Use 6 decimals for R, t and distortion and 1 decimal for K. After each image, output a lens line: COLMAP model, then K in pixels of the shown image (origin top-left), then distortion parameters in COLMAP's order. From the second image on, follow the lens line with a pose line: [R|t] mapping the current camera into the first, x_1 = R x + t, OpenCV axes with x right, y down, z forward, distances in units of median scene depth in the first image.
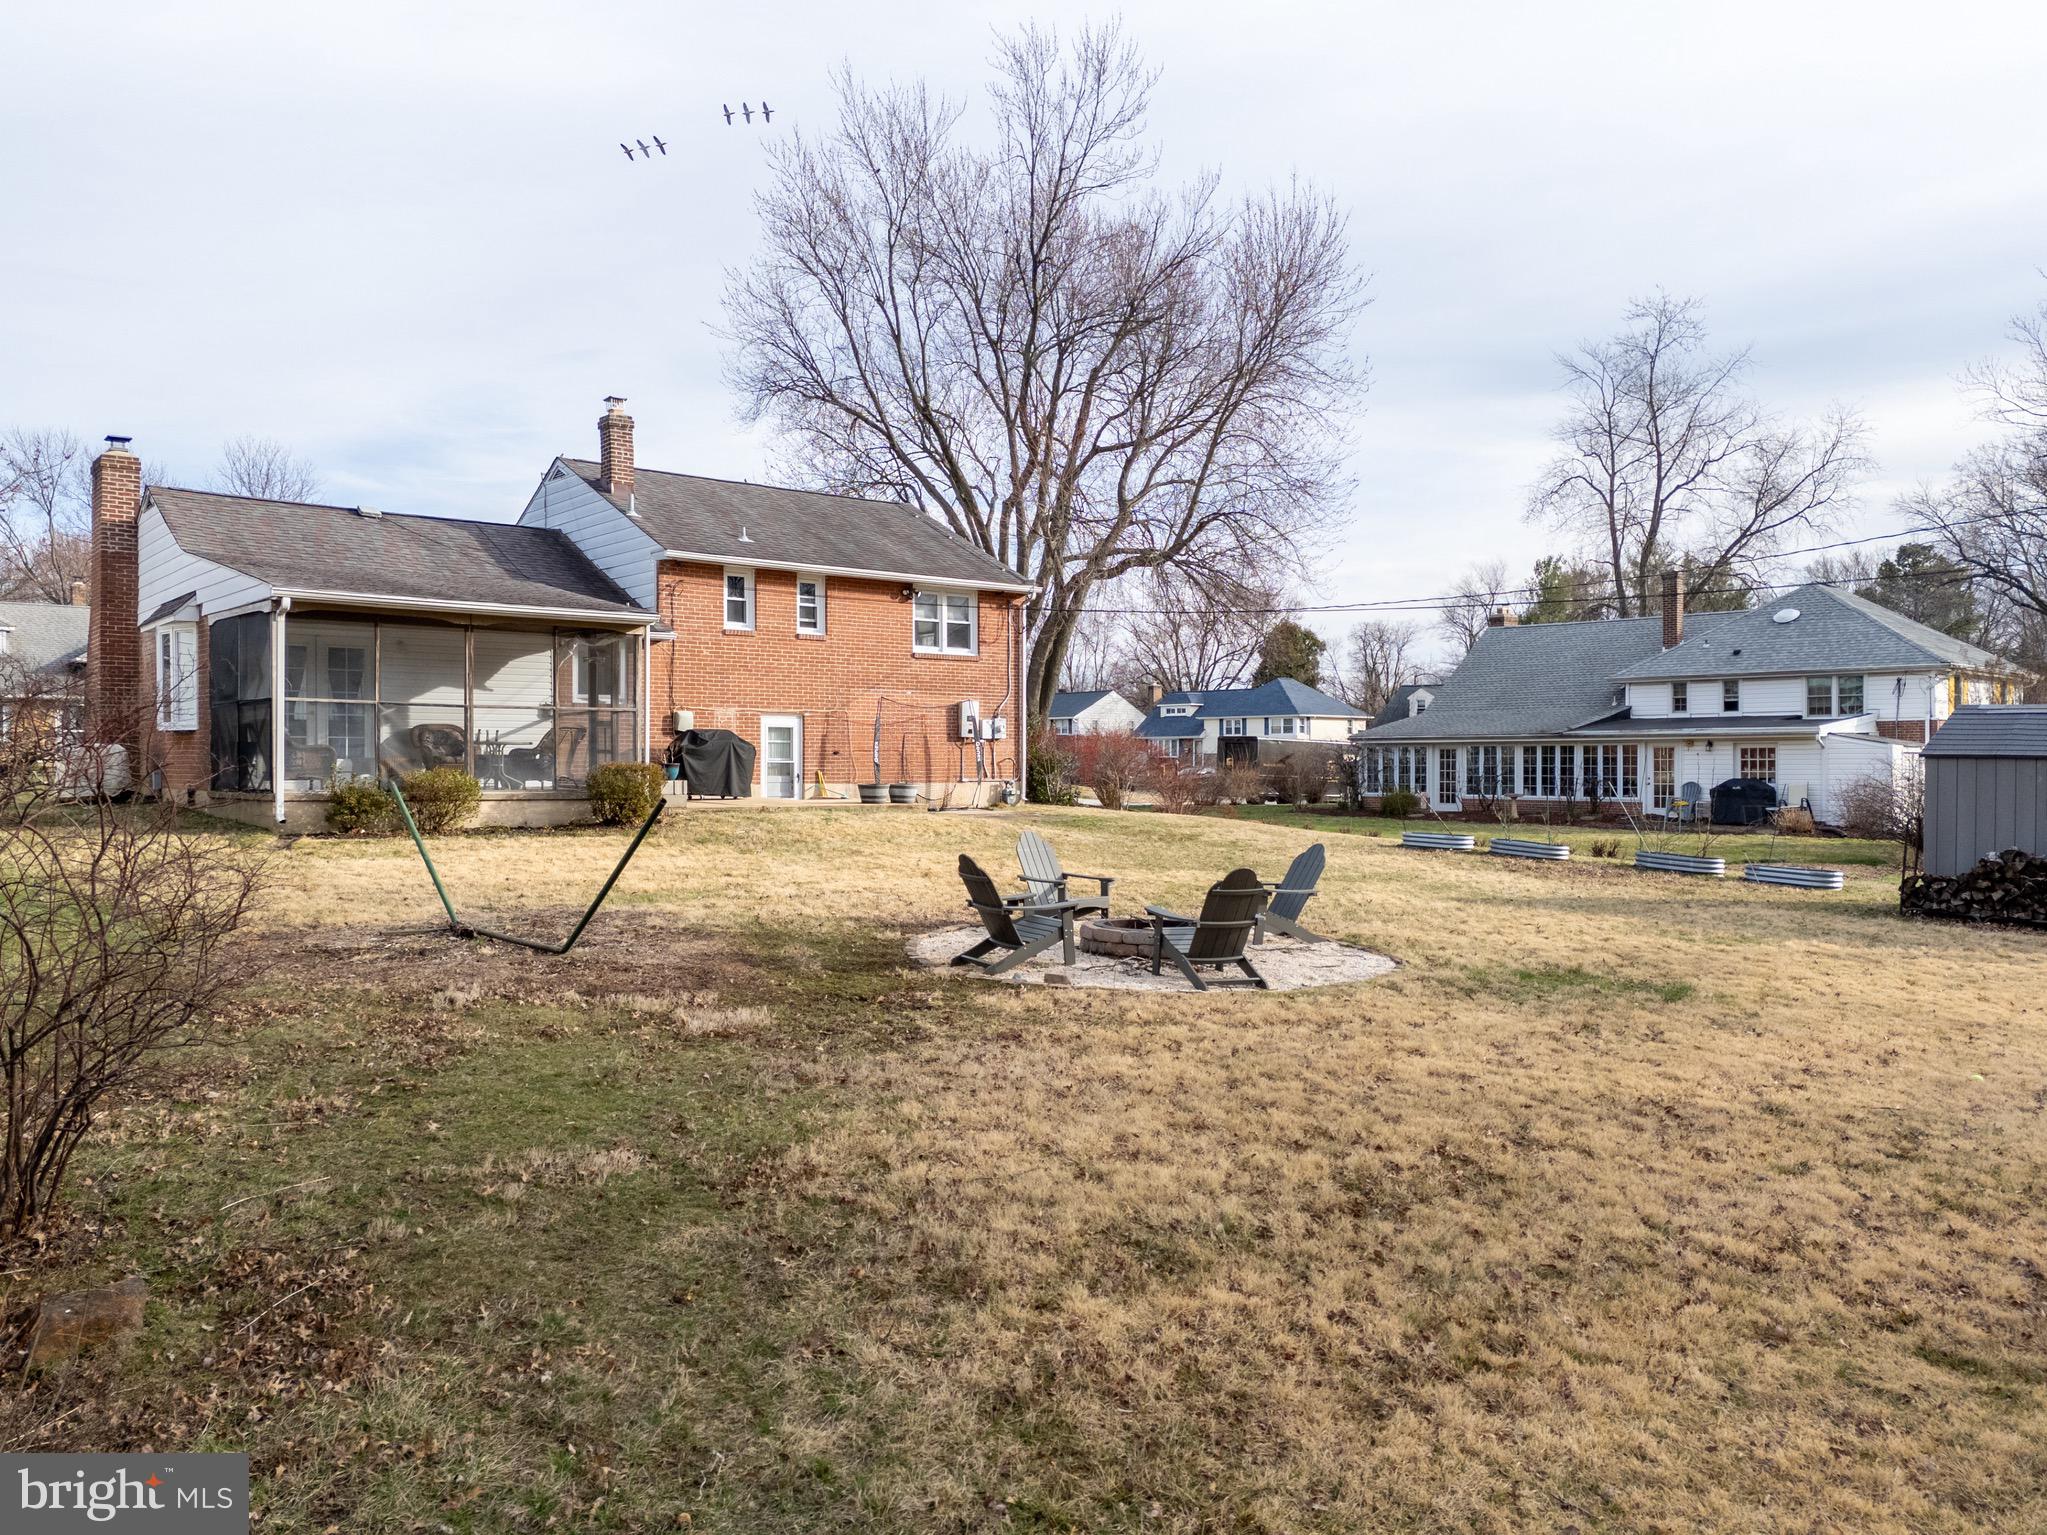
lens RADIAL K [[1496.0, 0, 1028.9], [0, 1496.0, 761.7], [0, 0, 1]] dist [0.091720, -0.095012]
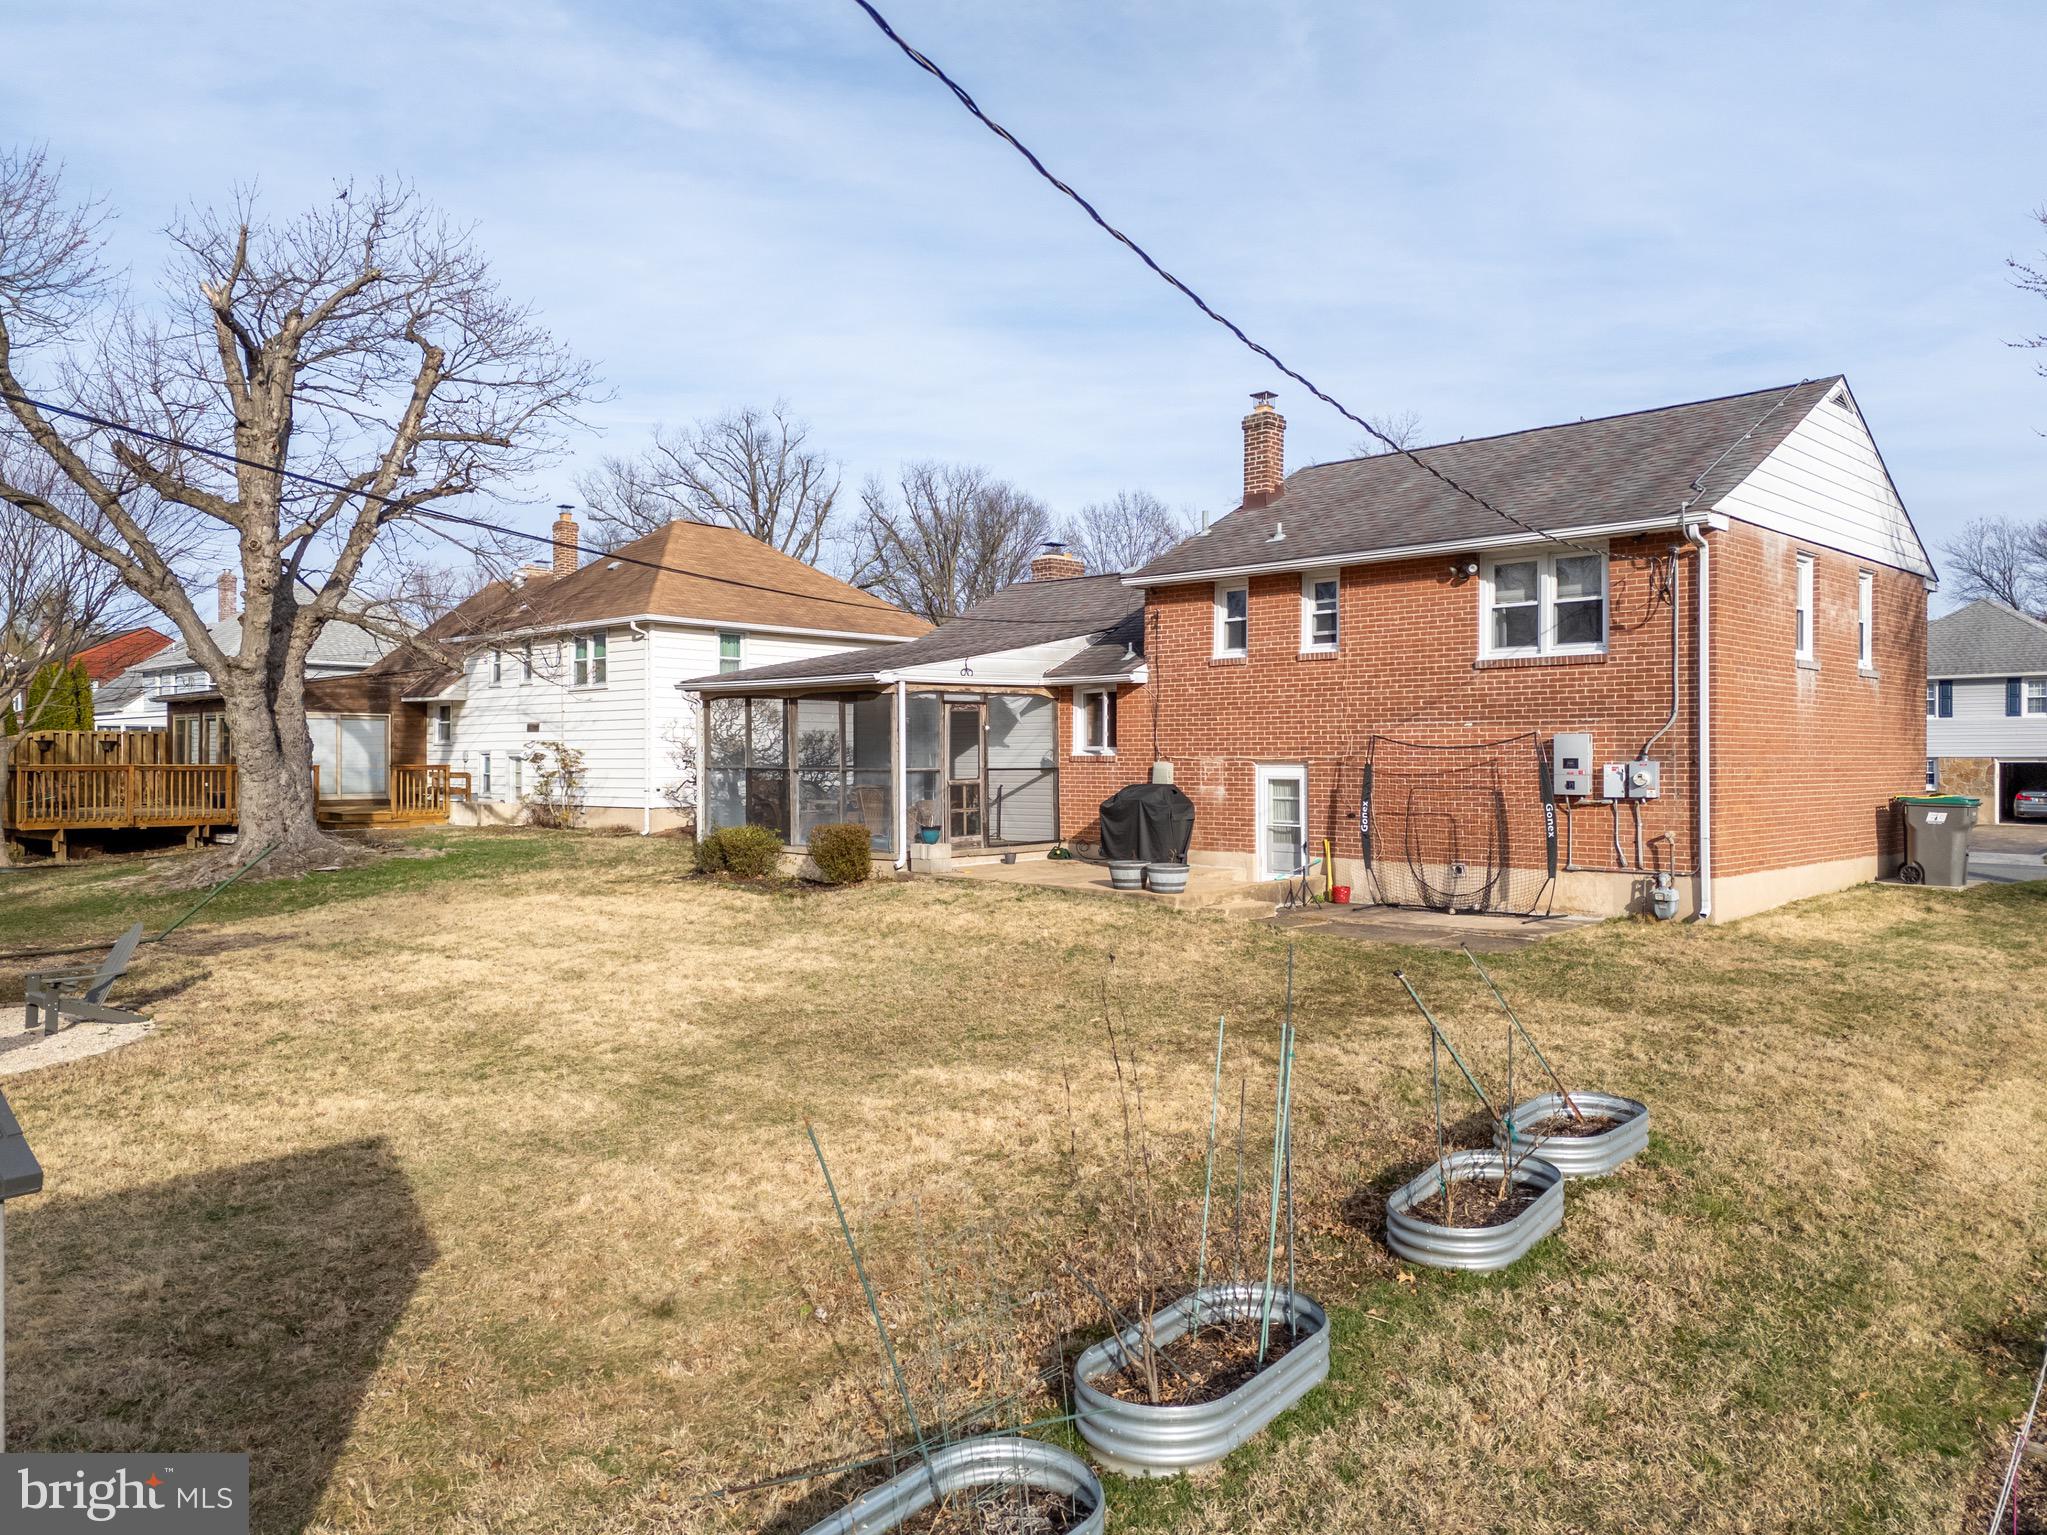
lens RADIAL K [[1491.8, 0, 1023.5], [0, 1491.8, 767.5], [0, 0, 1]] dist [0.129357, -0.183774]
pose [[0.117825, 0.005655, -0.993018, 0.527835], [0.000868, 0.999983, 0.005798, -0.031048], [0.993034, -0.001545, 0.117818, 0.721103]]
